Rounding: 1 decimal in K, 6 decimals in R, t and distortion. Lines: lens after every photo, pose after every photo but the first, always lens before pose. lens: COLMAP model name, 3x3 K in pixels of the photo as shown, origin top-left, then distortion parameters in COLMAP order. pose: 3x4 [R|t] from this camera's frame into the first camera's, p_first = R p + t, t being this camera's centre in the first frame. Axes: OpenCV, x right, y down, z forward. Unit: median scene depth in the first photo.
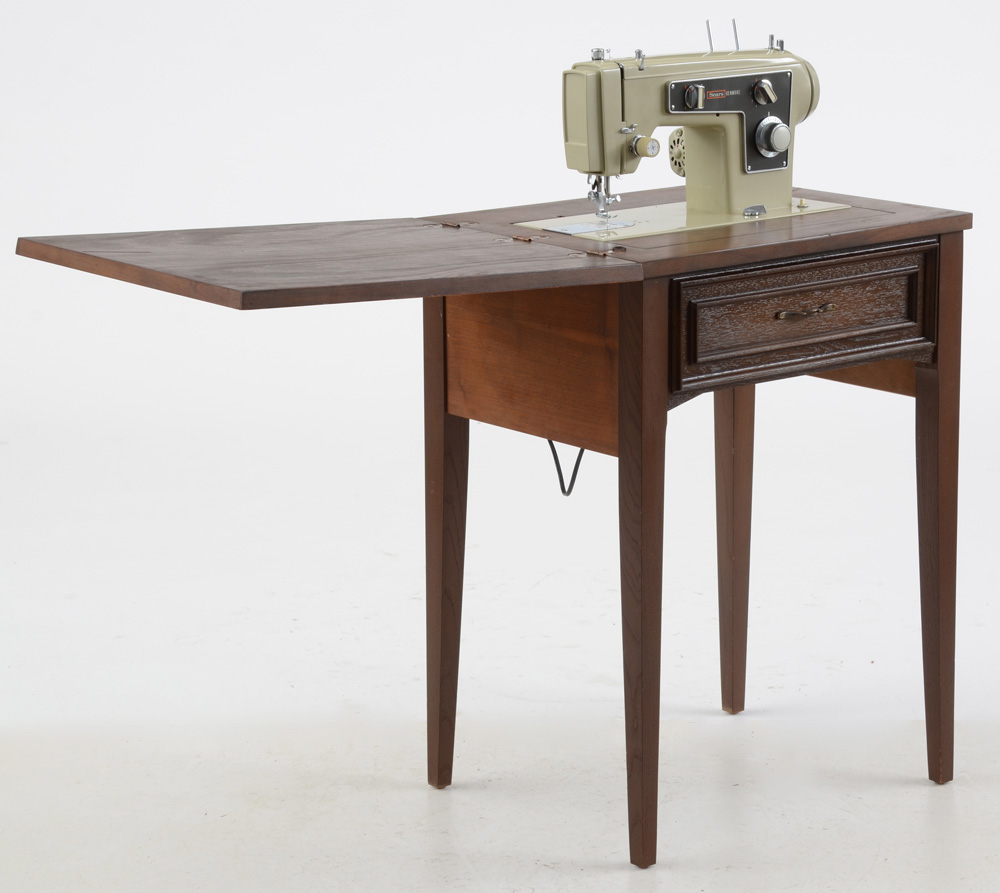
lens RADIAL K [[3117.4, 0, 547.0], [0, 3117.4, 471.6], [0, 0, 1]] dist [0.354479, 0.000000]
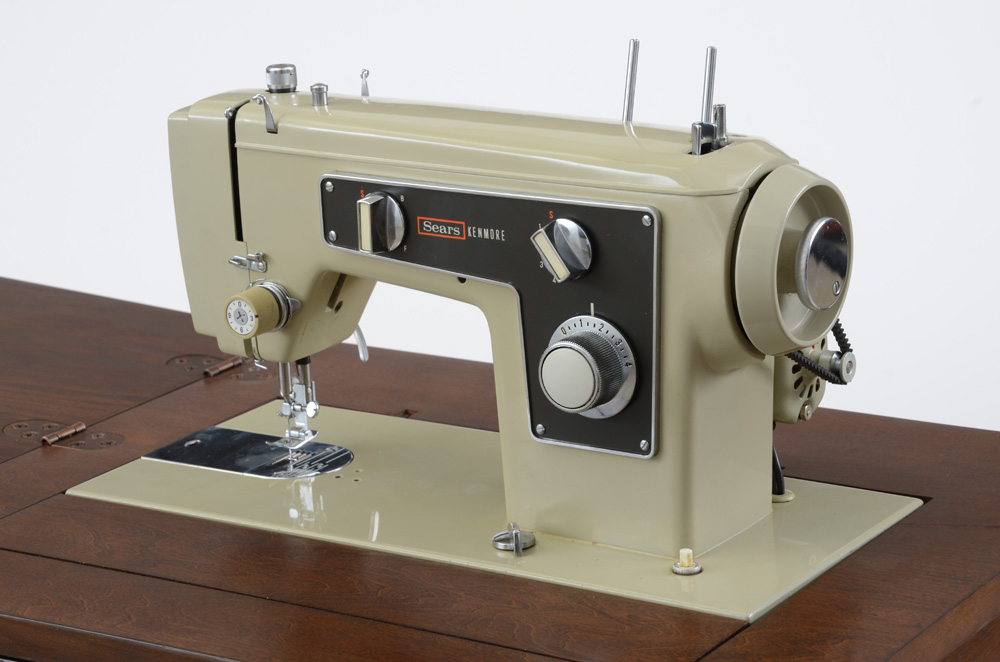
lens RADIAL K [[2737.0, 0, 495.6], [0, 2737.0, 362.1], [0, 0, 1]] dist [0.355886, 0.000000]
pose [[0.296019, 0.262332, -0.918452, 0.380776], [-0.164860, 0.961149, 0.221392, -0.183079], [0.940847, 0.085879, 0.327767, 0.901776]]
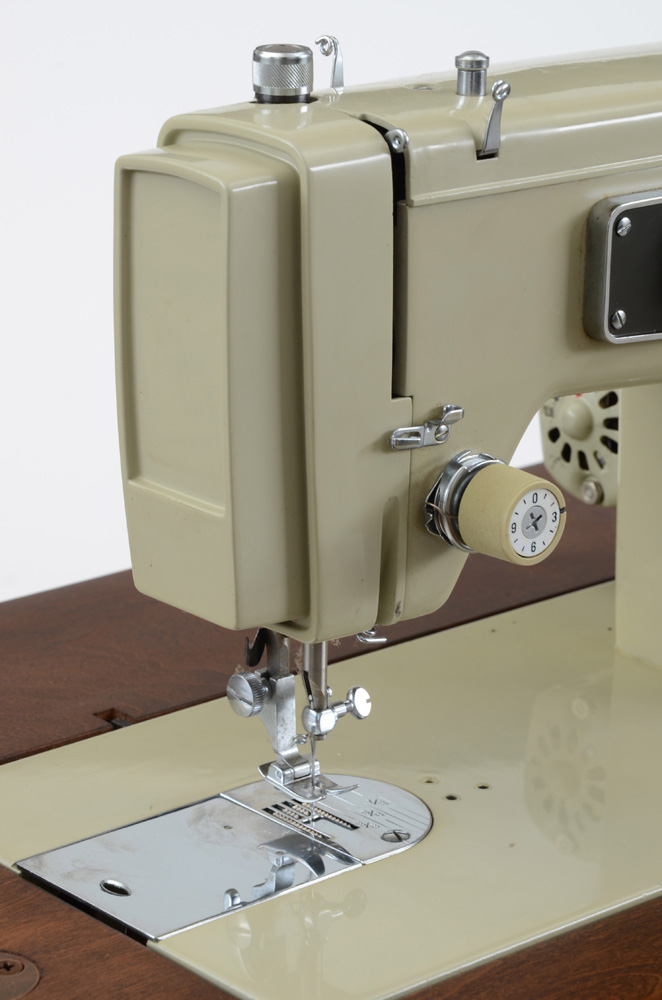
lens RADIAL K [[3146.8, 0, 334.1], [0, 3146.8, 524.8], [0, 0, 1]] dist [0.630889, 0.000000]
pose [[0.998422, 0.012144, 0.054833, 0.008126], [-0.017068, 0.995773, 0.090247, -0.121303], [-0.053505, -0.091041, 0.994409, 0.776619]]
